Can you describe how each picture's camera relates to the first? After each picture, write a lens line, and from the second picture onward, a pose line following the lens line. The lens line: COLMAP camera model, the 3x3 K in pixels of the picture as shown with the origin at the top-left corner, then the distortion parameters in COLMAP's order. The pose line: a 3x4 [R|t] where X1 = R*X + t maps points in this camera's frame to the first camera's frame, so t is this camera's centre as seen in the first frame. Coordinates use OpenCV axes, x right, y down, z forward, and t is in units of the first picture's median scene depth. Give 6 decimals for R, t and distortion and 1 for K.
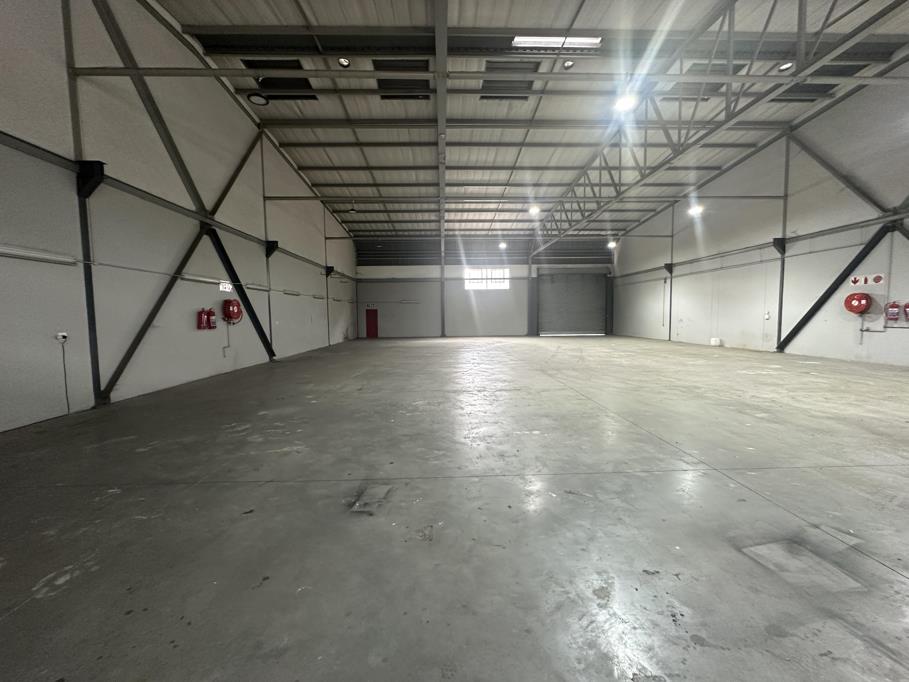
lens RADIAL K [[363.0, 0, 453.6], [0, 363.0, 340.9], [0, 0, 1]] dist [-0.004107, 0.000592]
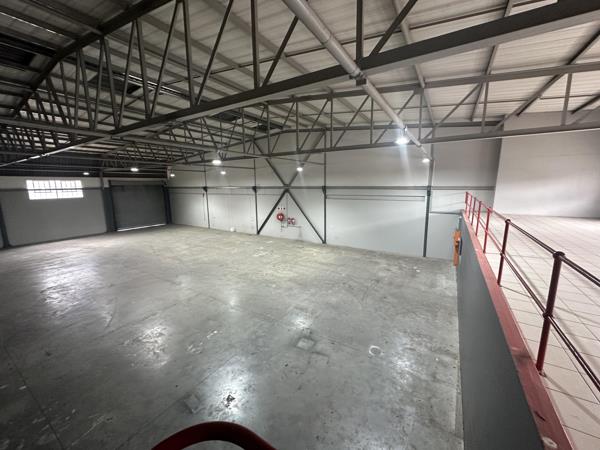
lens RADIAL K [[239.6, 0, 299.4], [0, 239.6, 224.9], [0, 0, 1]] dist [-0.004107, 0.000592]
pose [[0.556785, -0.132800, 0.819973, -0.226256], [0.061824, 0.991025, 0.118523, -0.203928], [-0.828353, -0.015298, 0.559998, -0.100209]]
